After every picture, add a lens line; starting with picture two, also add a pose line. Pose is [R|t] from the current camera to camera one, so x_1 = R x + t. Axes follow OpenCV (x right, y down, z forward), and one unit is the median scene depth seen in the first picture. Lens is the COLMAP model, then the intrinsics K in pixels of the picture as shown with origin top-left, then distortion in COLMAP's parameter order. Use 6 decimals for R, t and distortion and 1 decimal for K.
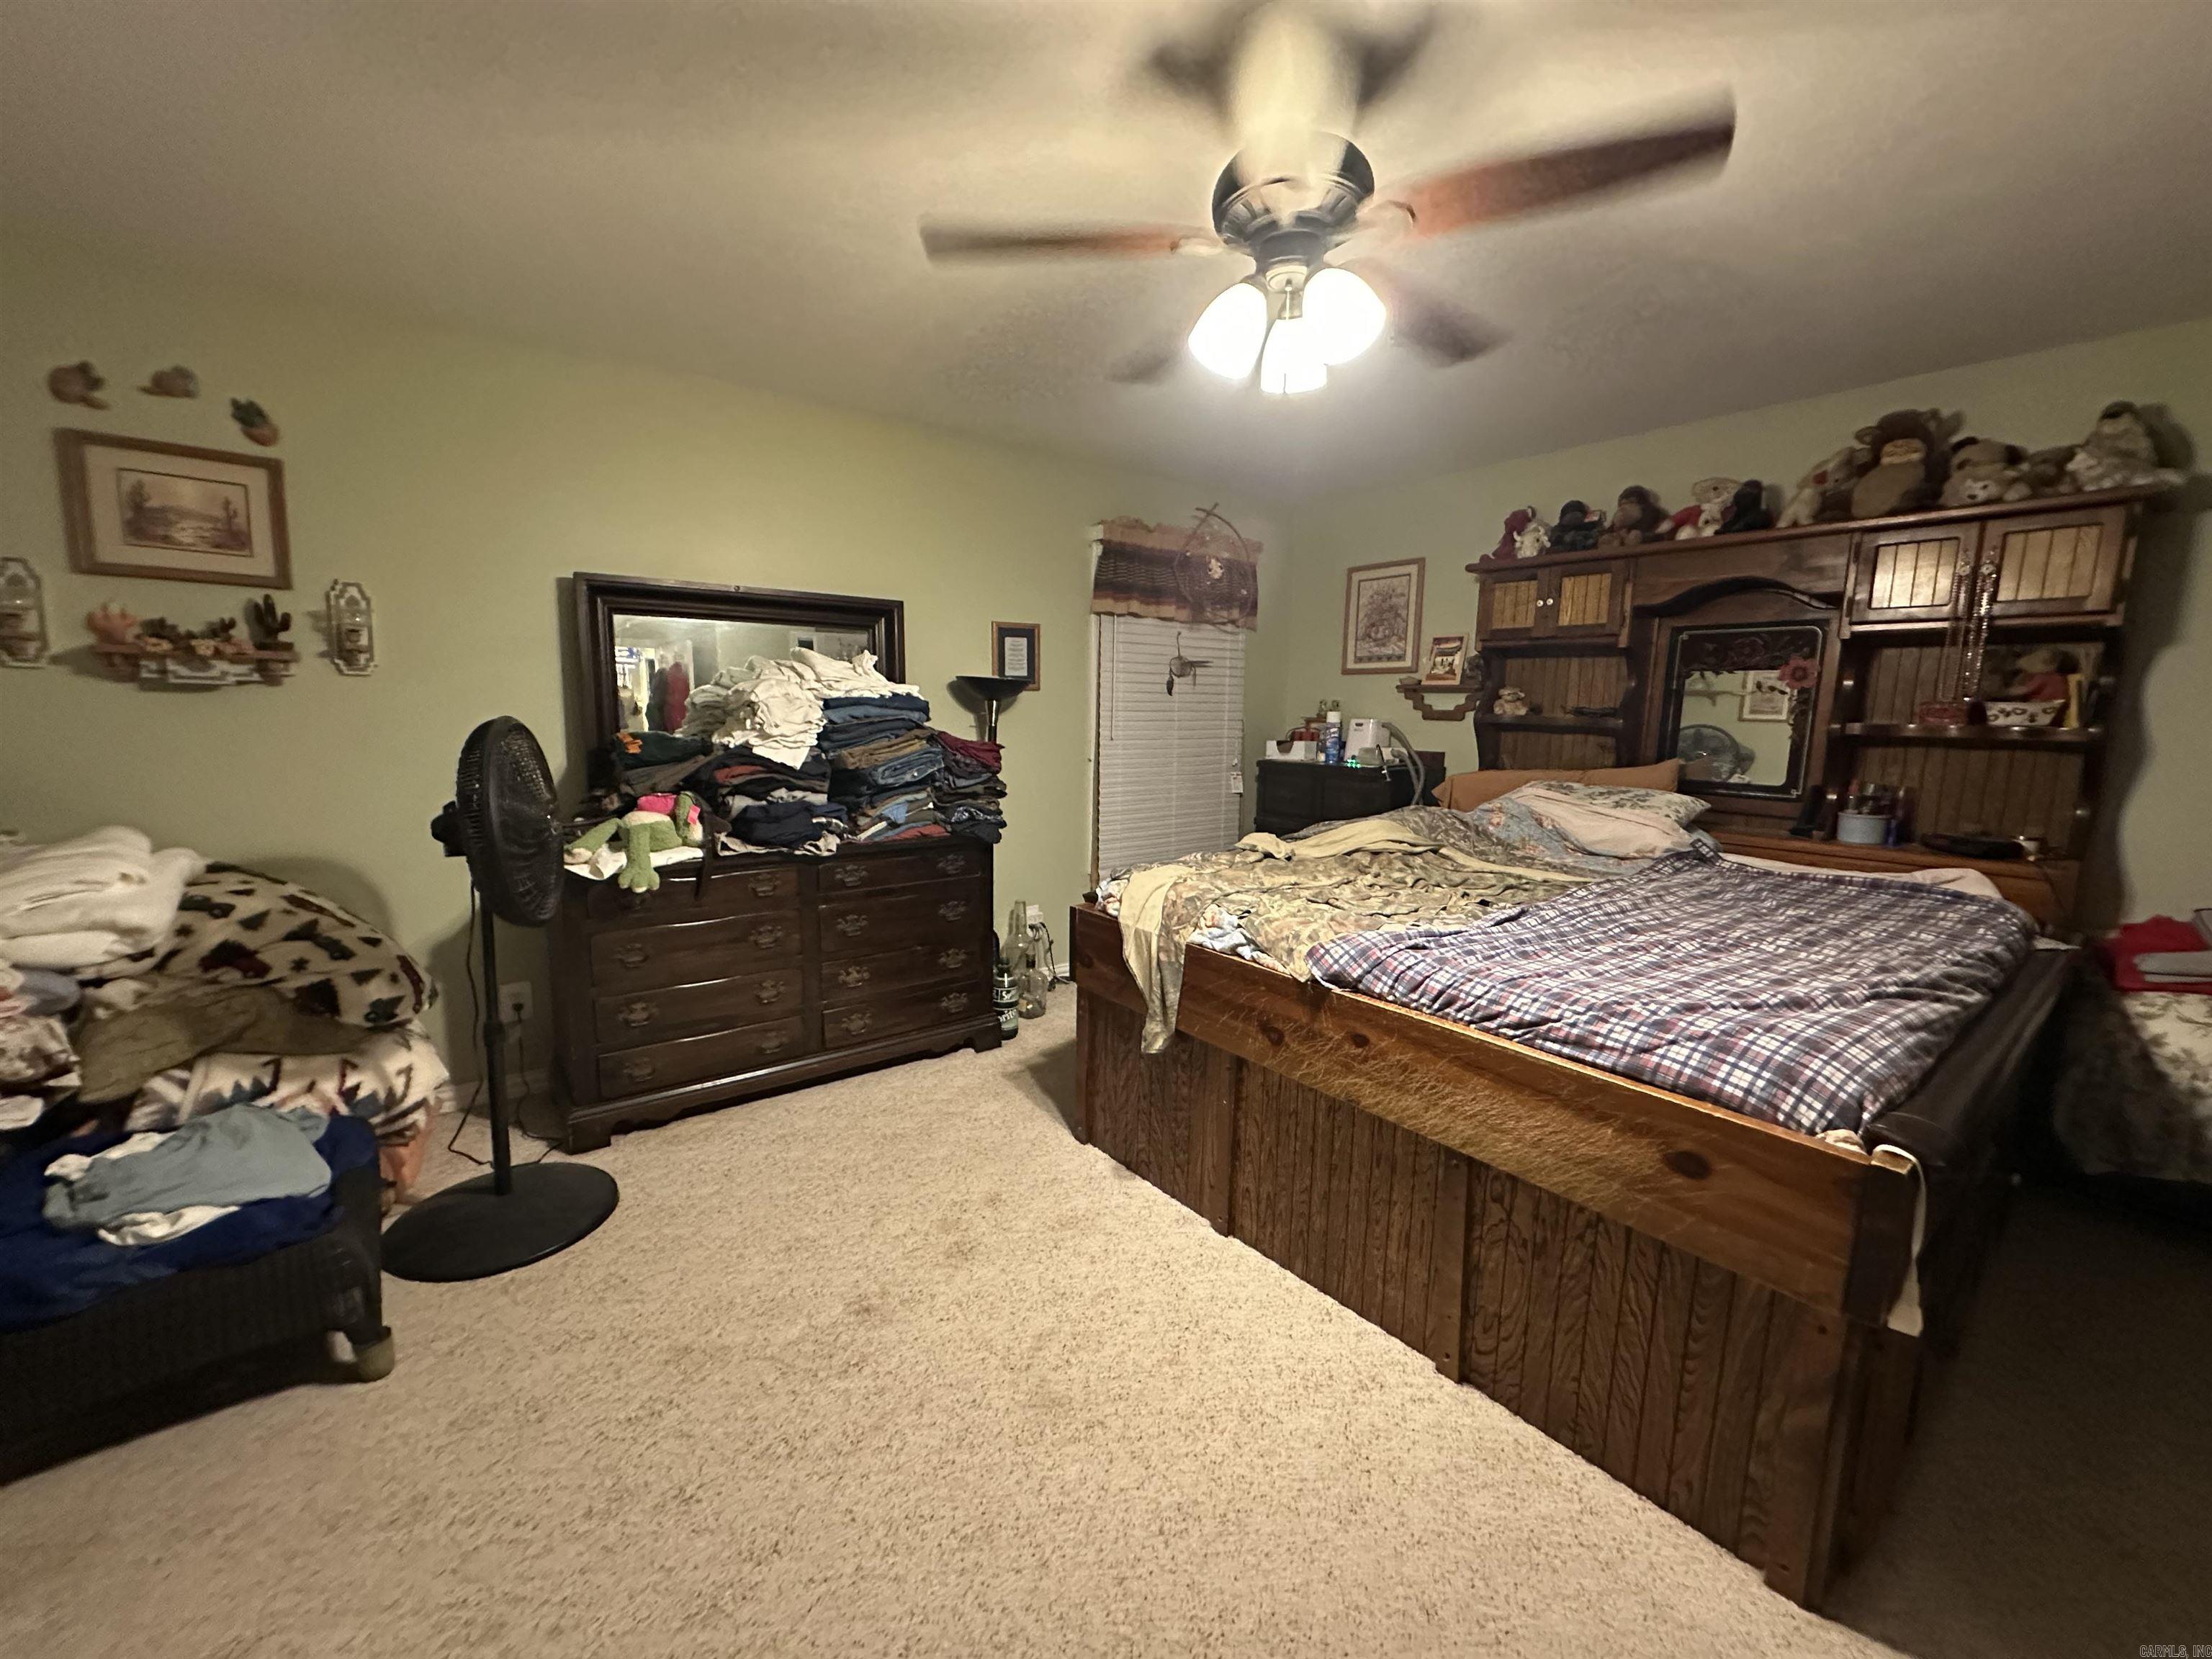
lens RADIAL K [[880.3, 0, 1099.8], [0, 880.3, 832.0], [0, 0, 1]] dist [-0.008554, 0.001828]
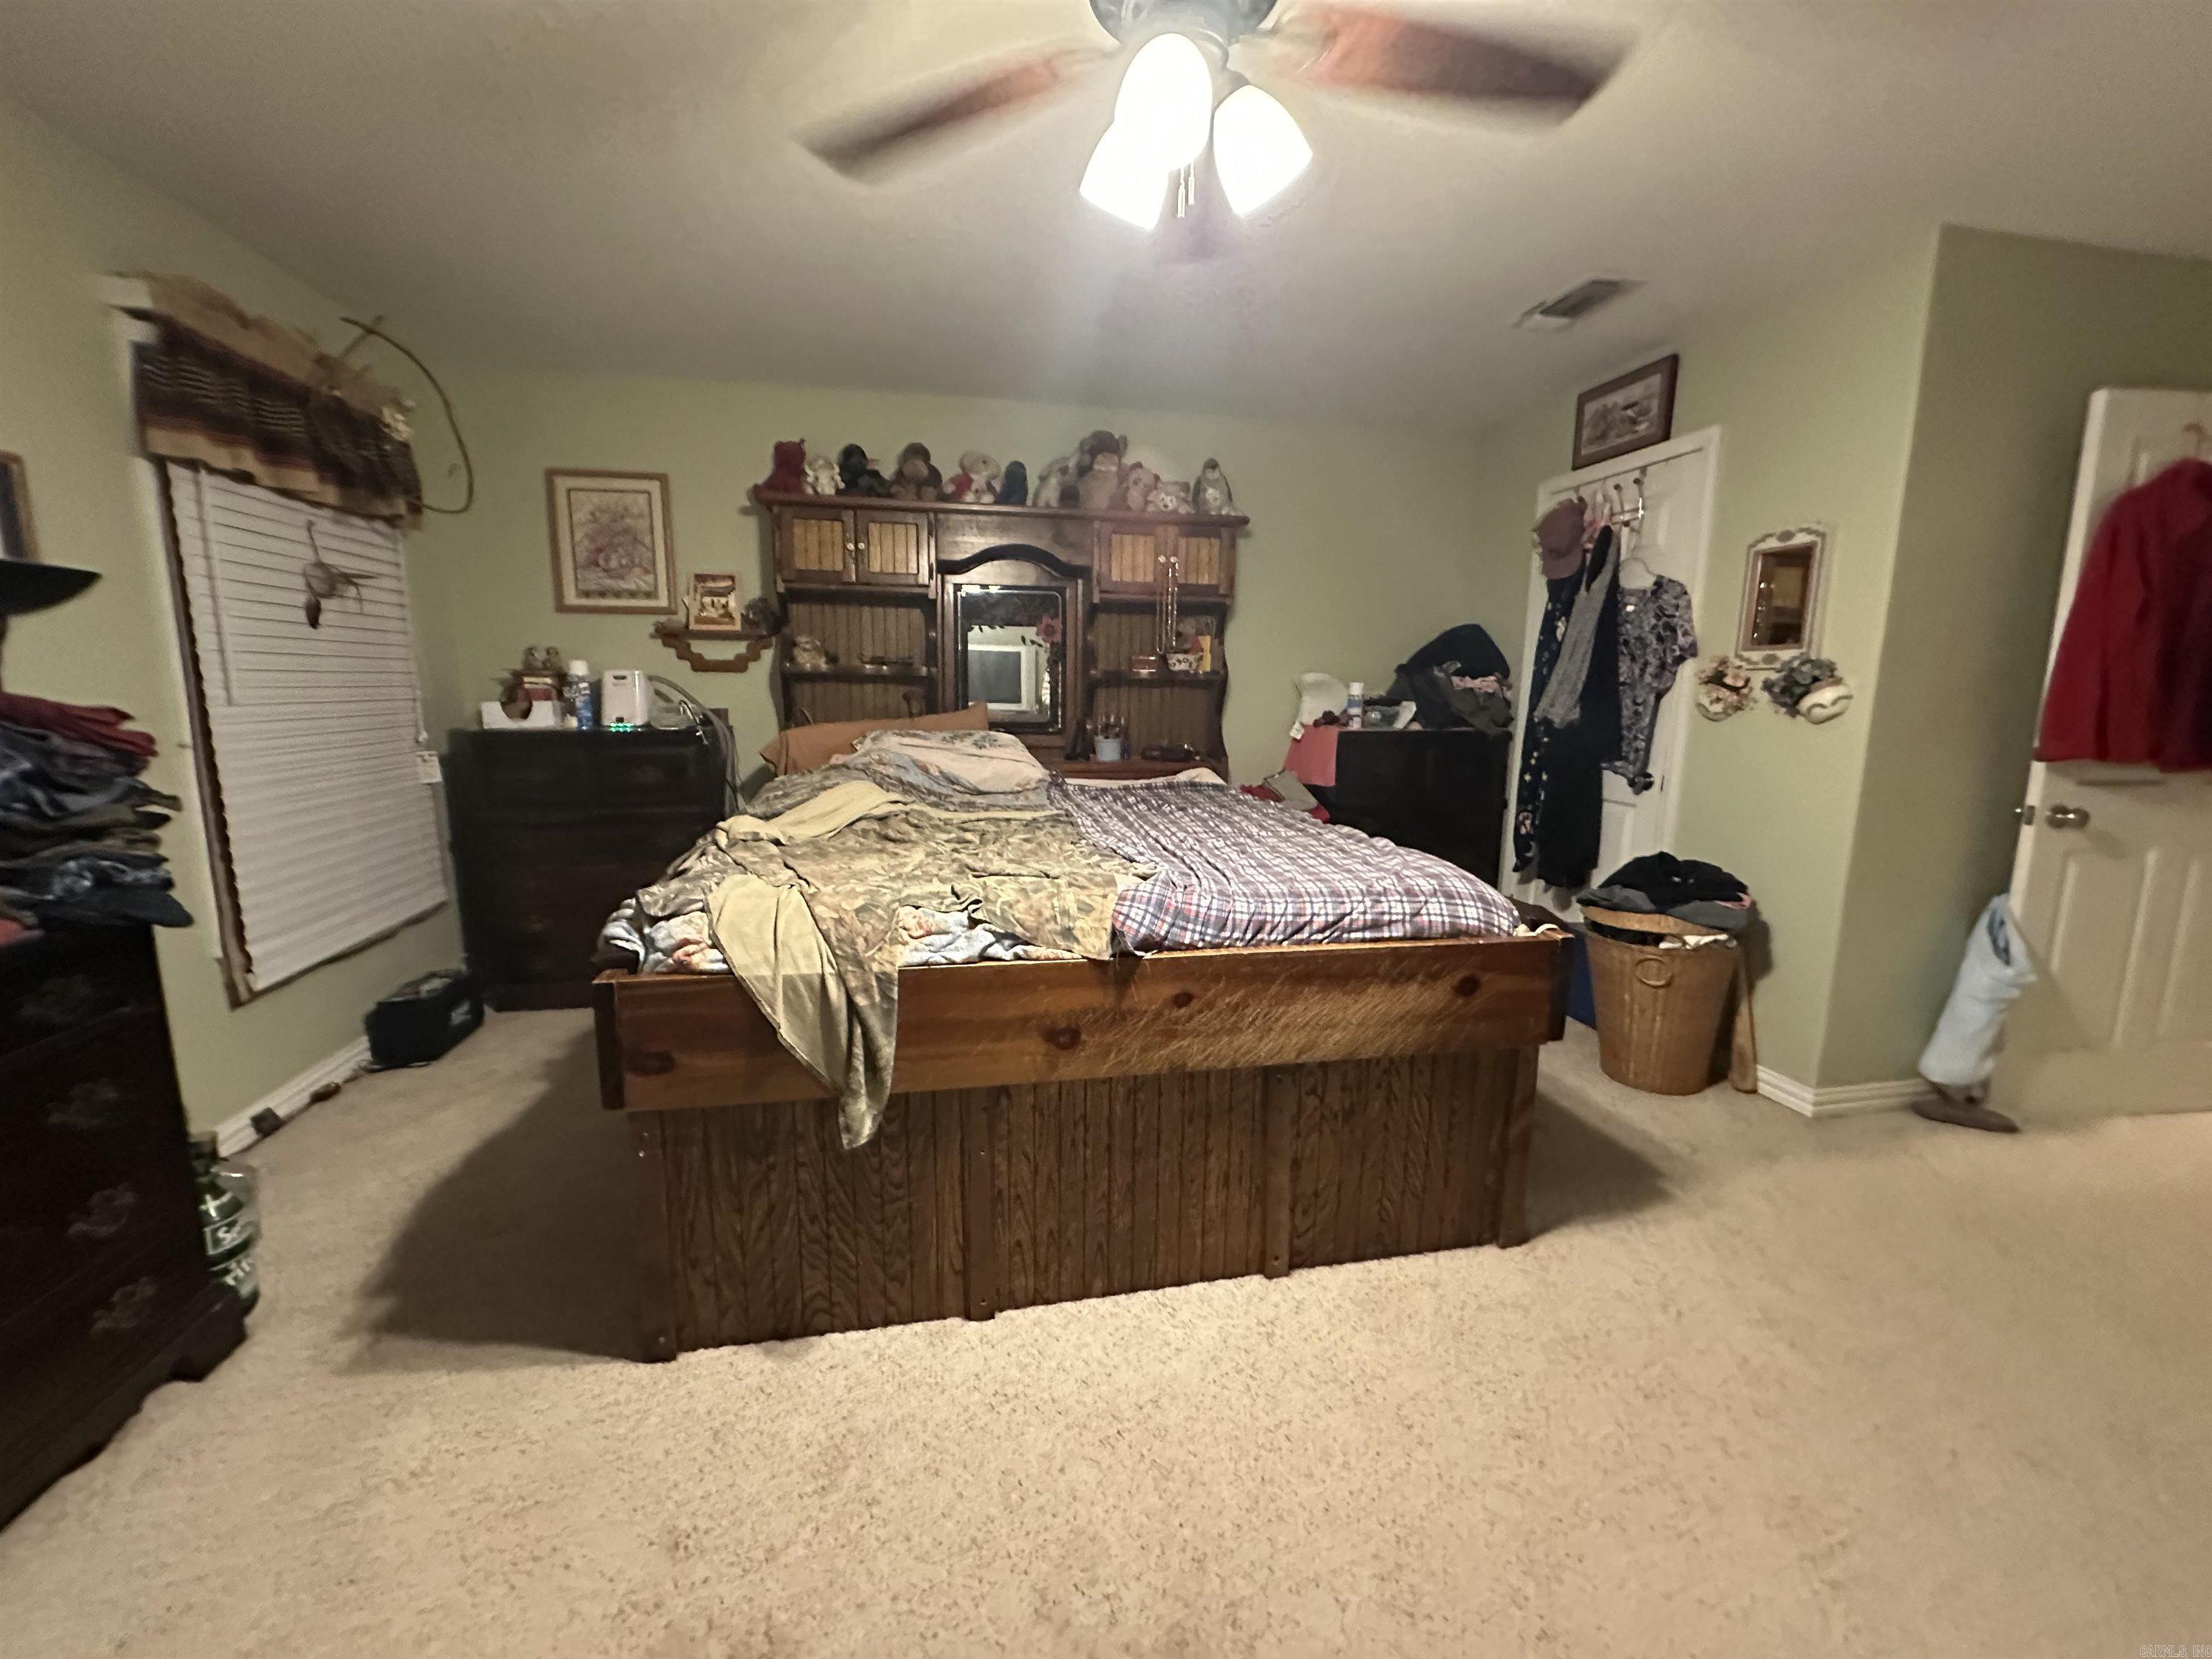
lens RADIAL K [[880.3, 0, 1099.8], [0, 880.3, 832.0], [0, 0, 1]] dist [-0.008554, 0.001828]
pose [[0.451196, -0.154838, 0.878890, -0.343711], [0.124181, 0.986145, 0.109983, -0.030765], [-0.883743, 0.059518, 0.464172, 0.421768]]
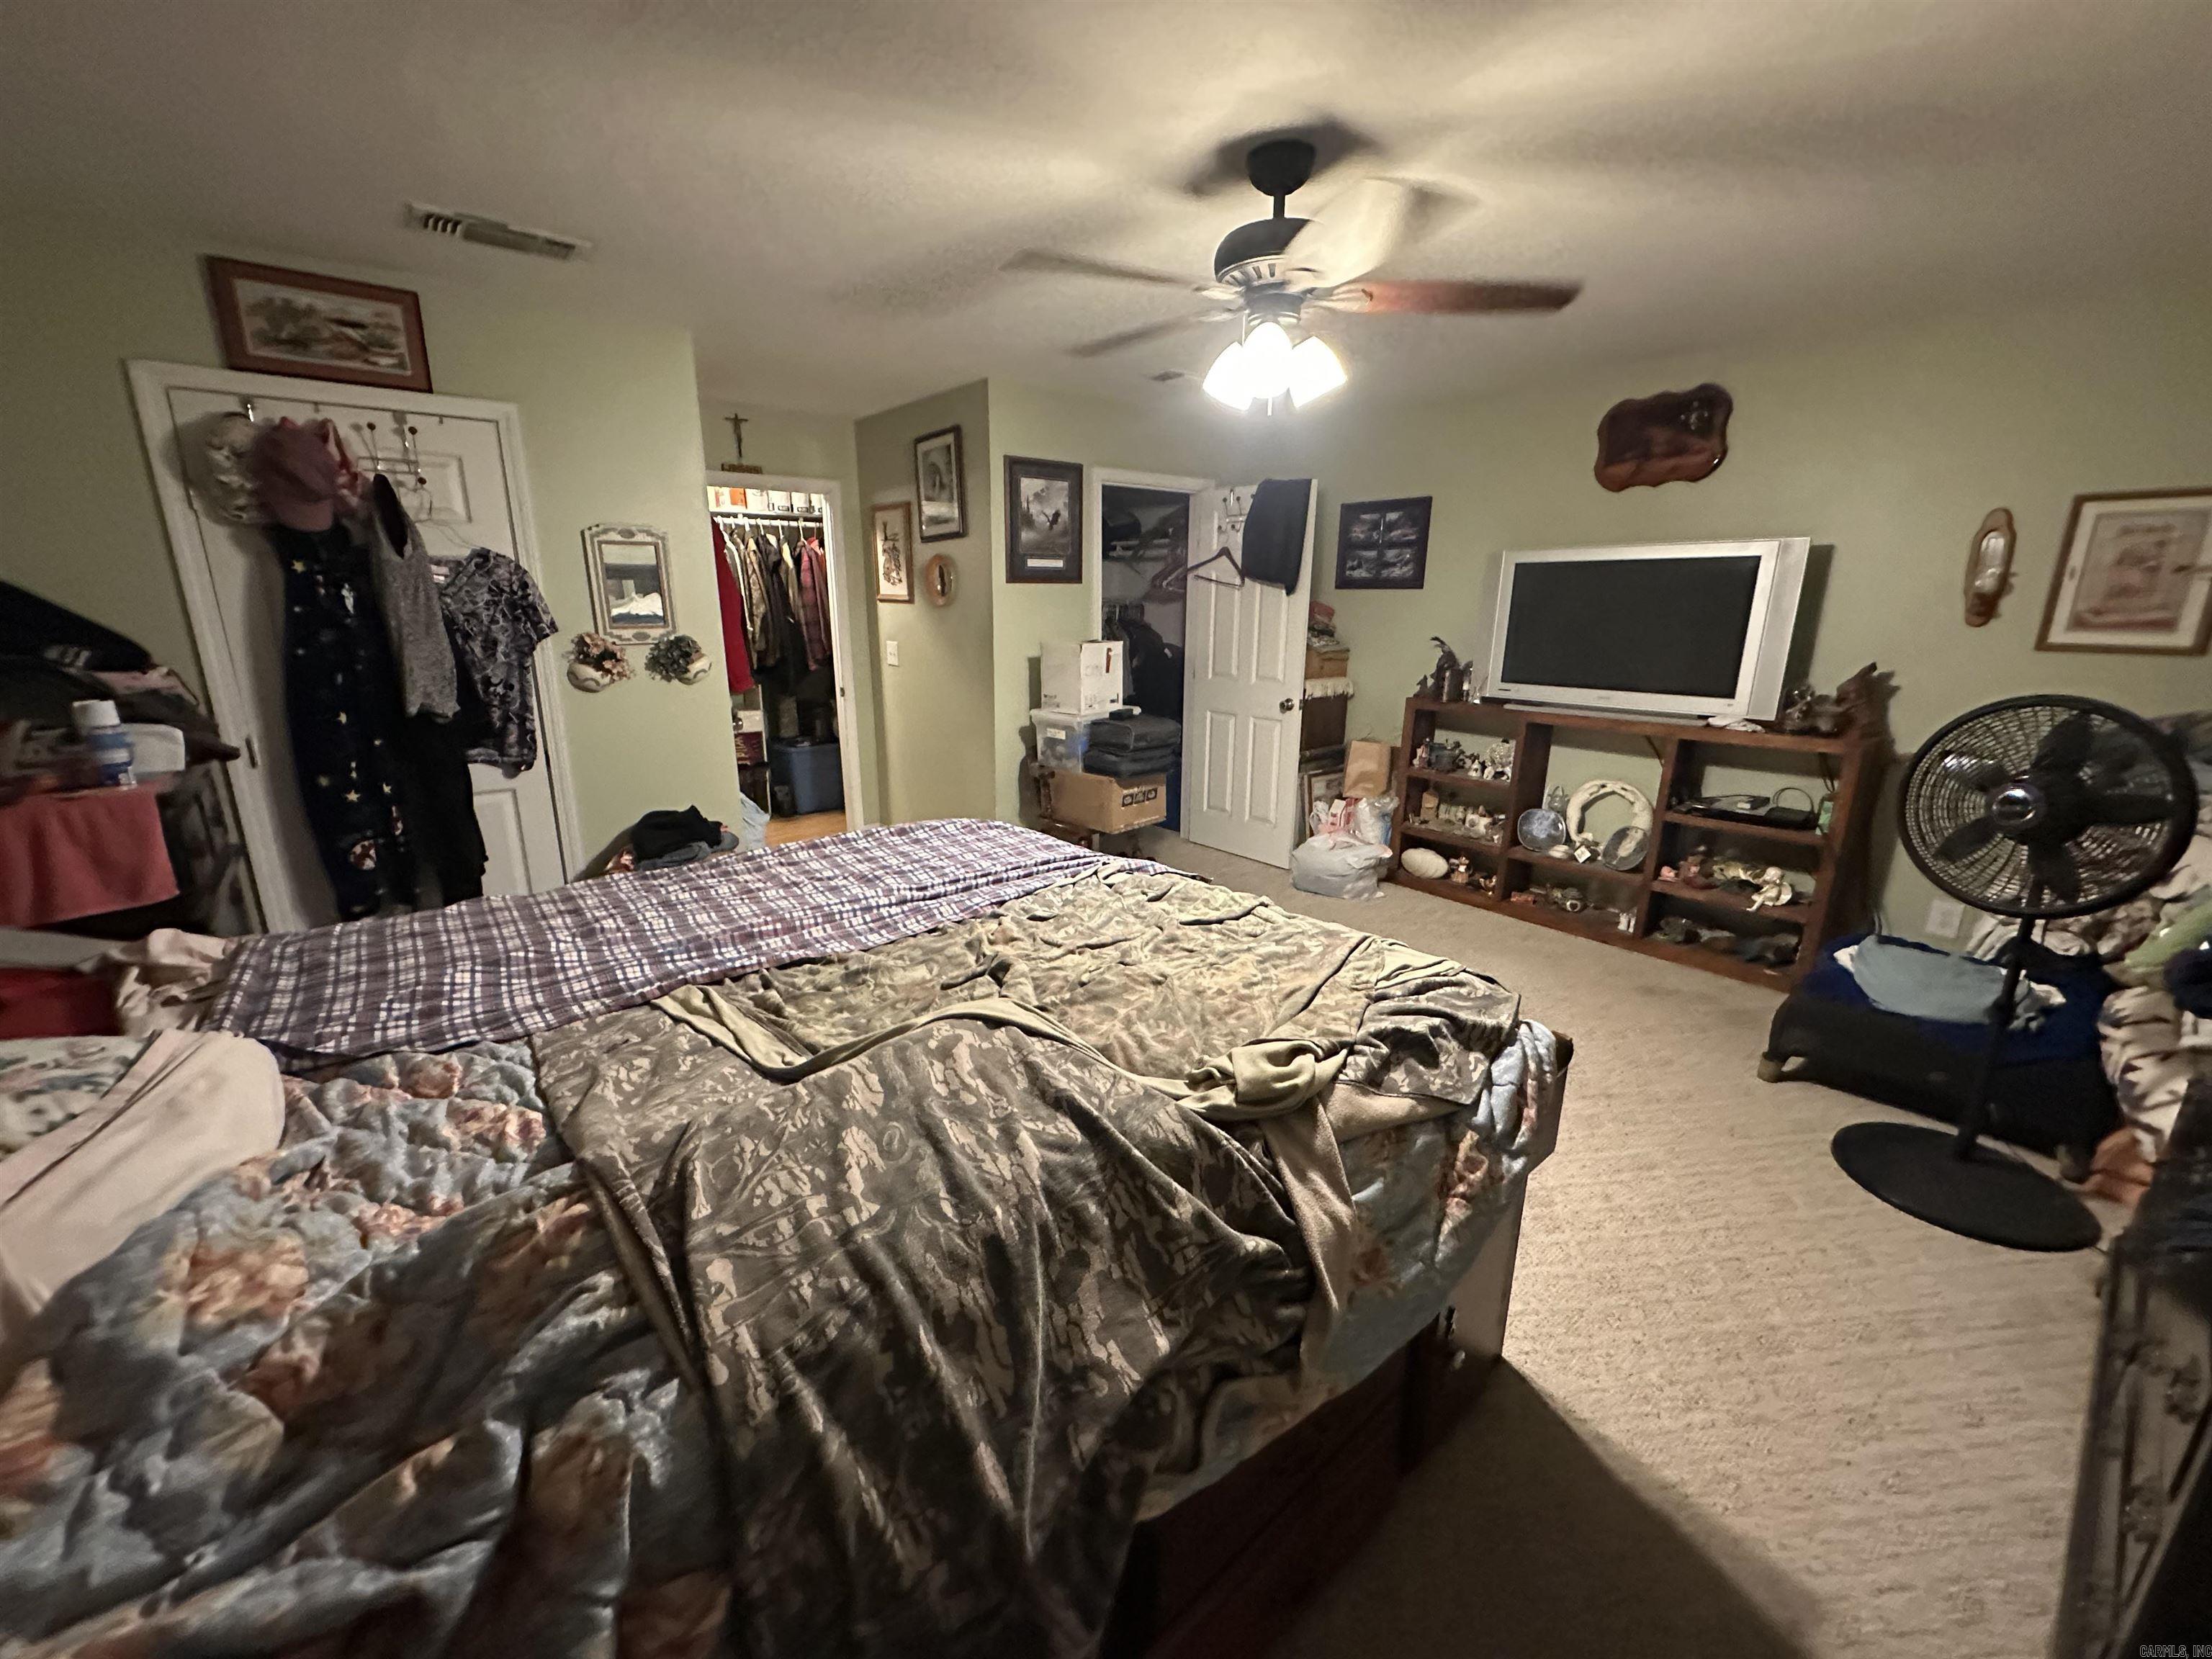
lens RADIAL K [[880.3, 0, 1099.8], [0, 880.3, 832.0], [0, 0, 1]] dist [-0.008554, 0.001828]
pose [[-0.999502, -0.008602, -0.030376, 0.288270], [-0.019791, 0.920358, 0.390576, -0.248926], [0.024597, 0.390983, -0.920069, 1.388824]]
